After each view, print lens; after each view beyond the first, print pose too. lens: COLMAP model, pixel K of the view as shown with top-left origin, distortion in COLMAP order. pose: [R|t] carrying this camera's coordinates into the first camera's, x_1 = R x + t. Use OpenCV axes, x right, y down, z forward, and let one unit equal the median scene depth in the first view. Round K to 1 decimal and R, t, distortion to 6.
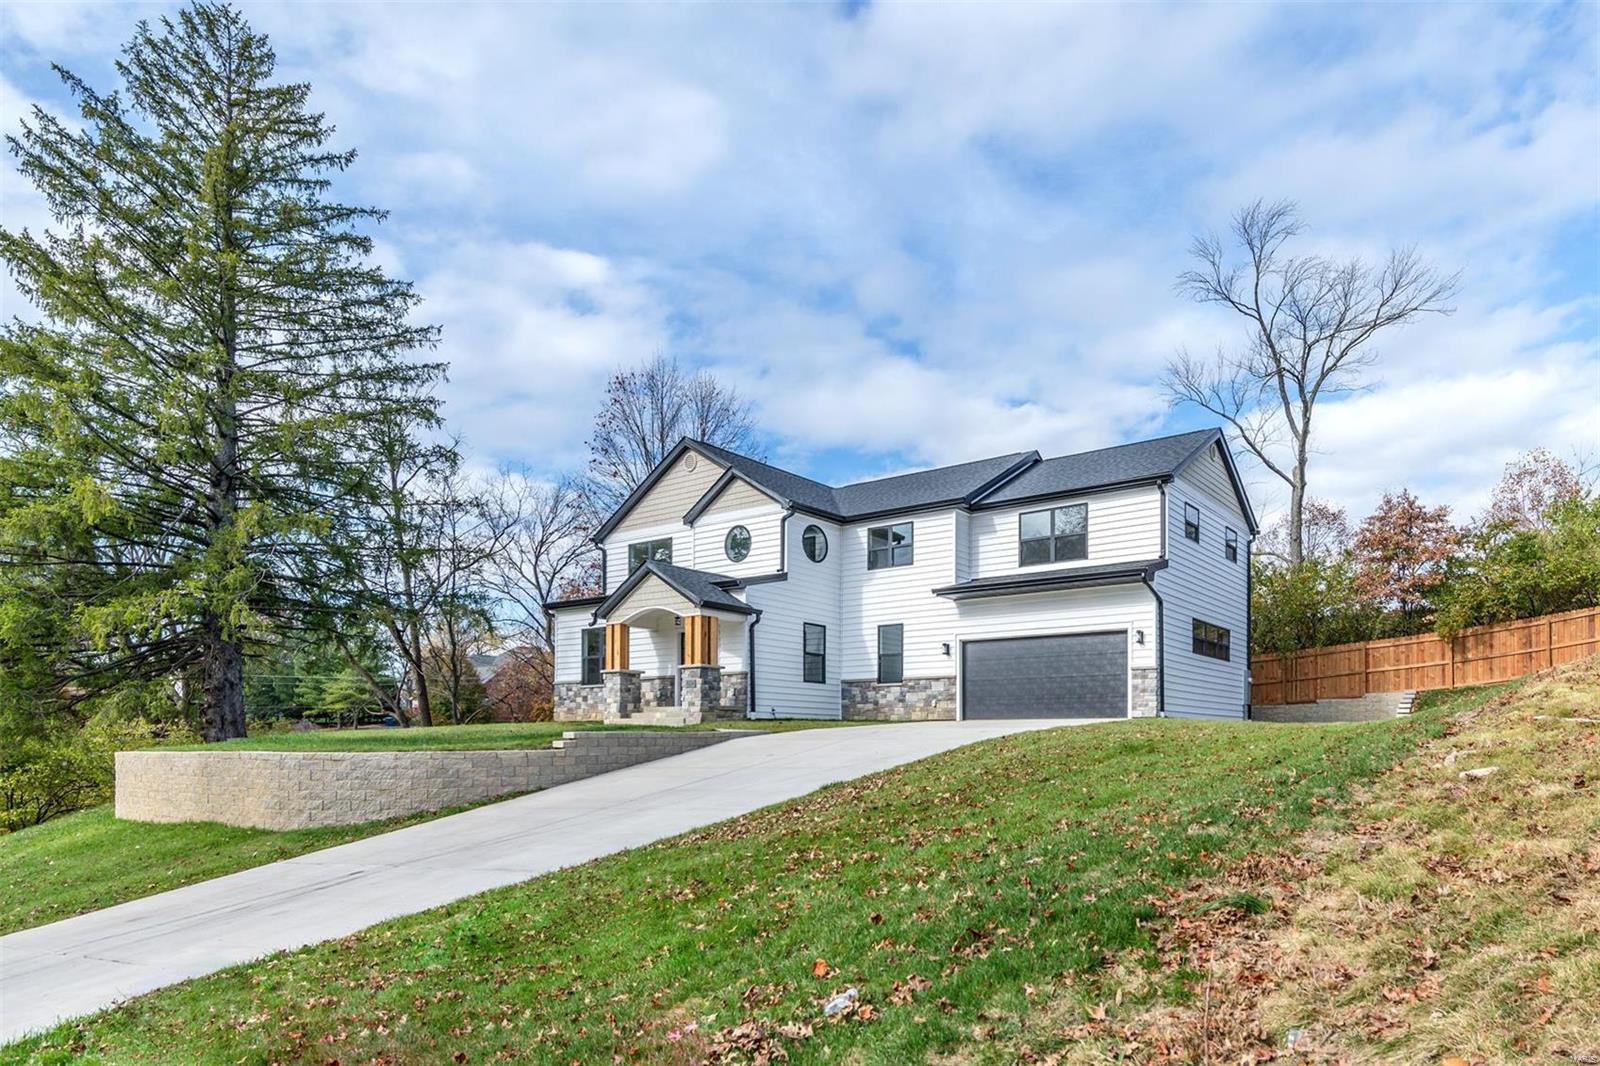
lens RADIAL K [[552.9, 0, 796.3], [0, 552.9, 503.9], [0, 0, 1]] dist [0.007530, 0.000337]
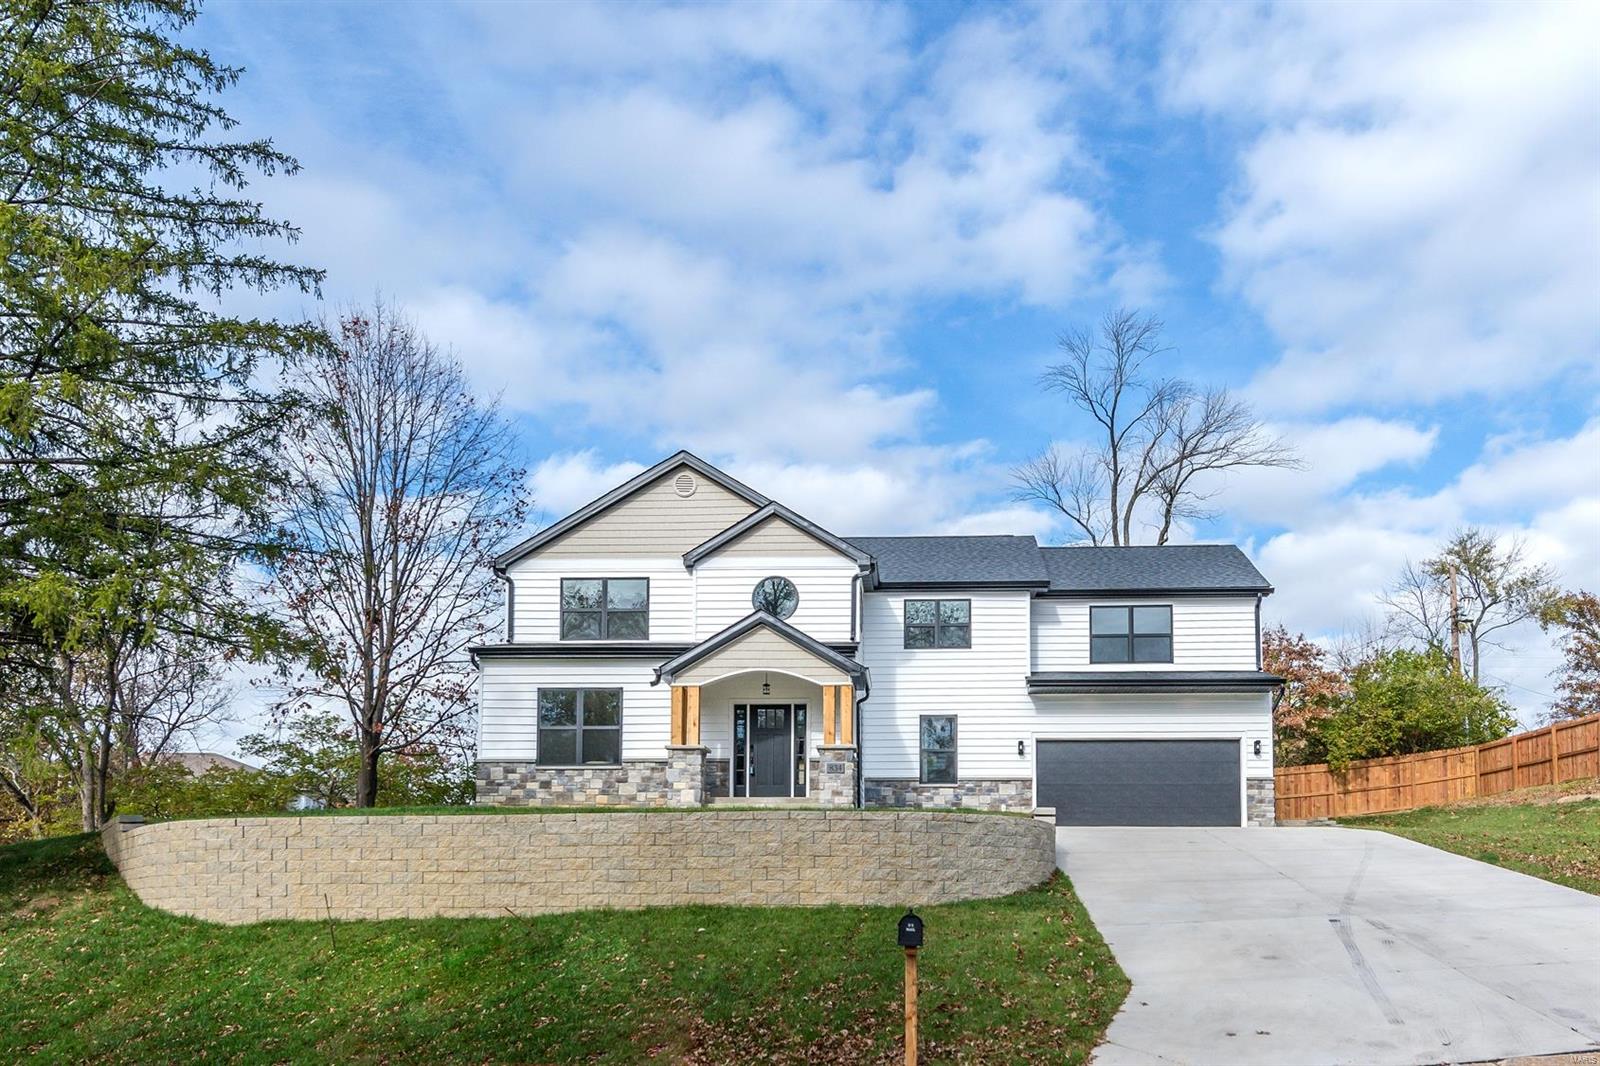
lens RADIAL K [[704.4, 0, 803.1], [0, 704.4, 536.6], [0, 0, 1]] dist [0.016774, 0.000377]
pose [[0.941289, 0.154952, 0.299940, -0.426951], [-0.144492, 0.987869, -0.056890, 0.039073], [-0.305117, 0.010211, 0.952260, 0.017145]]
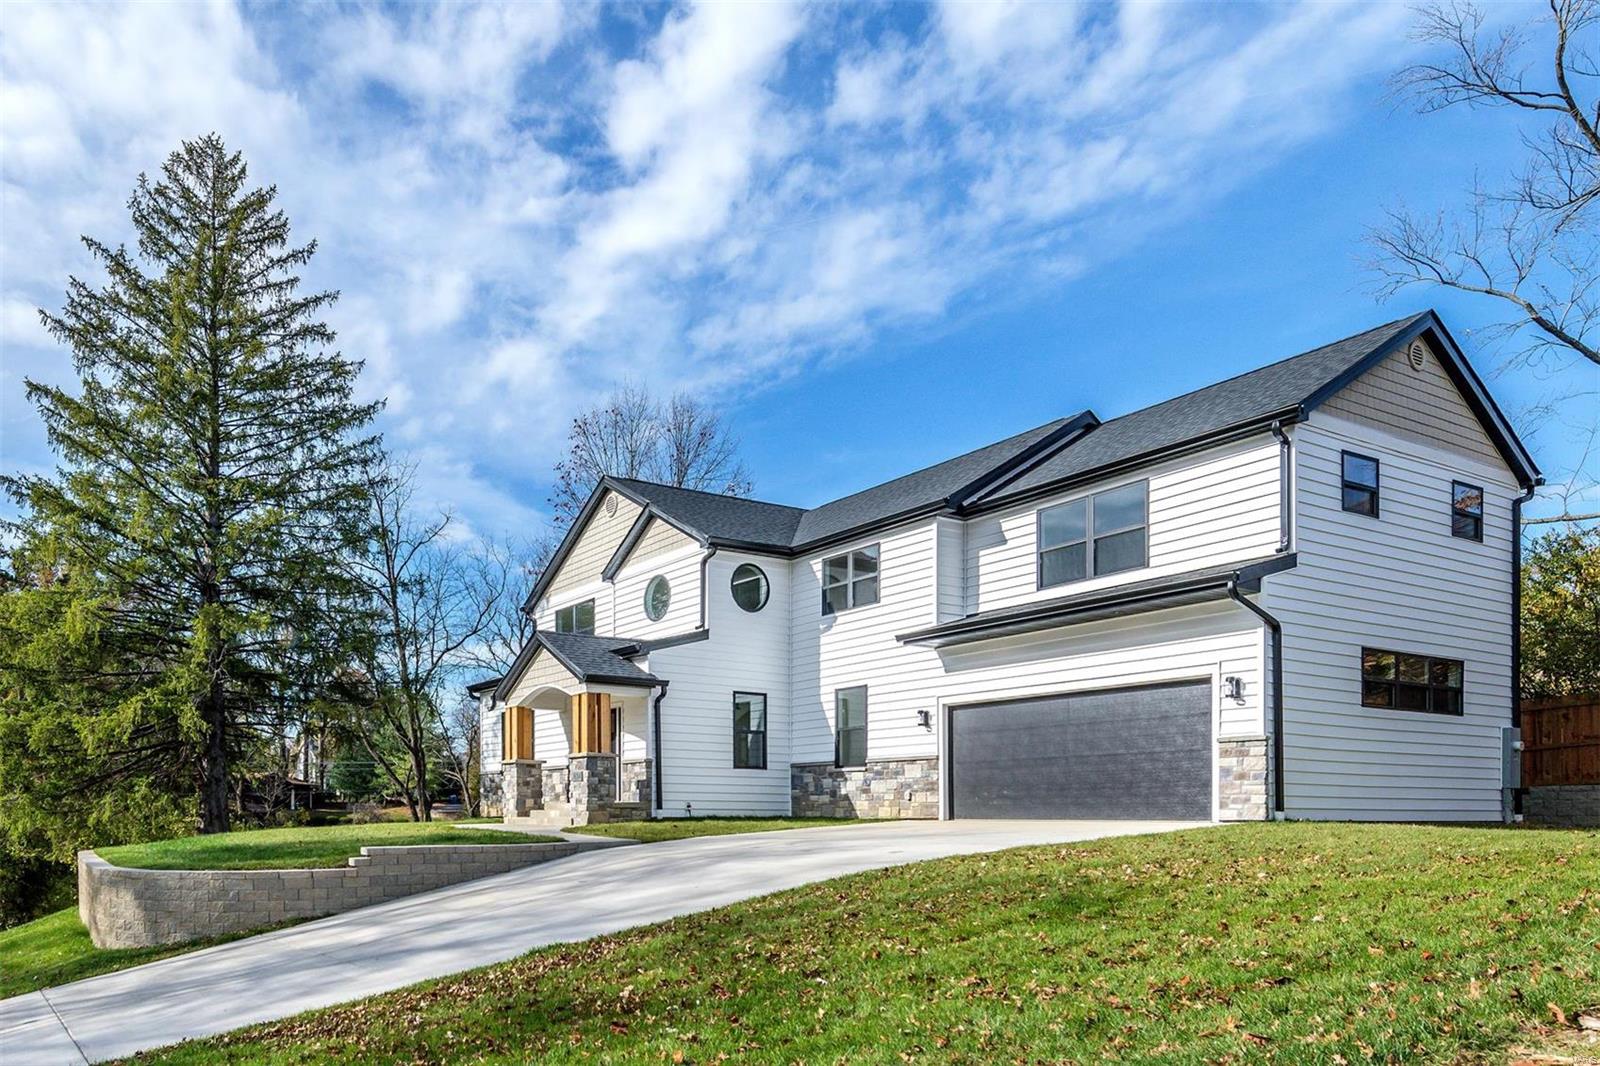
lens RADIAL K [[620.1, 0, 752.7], [0, 620.1, 573.6], [0, 0, 1]] dist [0.004860, -0.000349]
pose [[0.947164, -0.111622, -0.300699, 0.302064], [0.126828, 0.991425, 0.031468, 0.026462], [0.294608, -0.067943, 0.953200, 0.186674]]
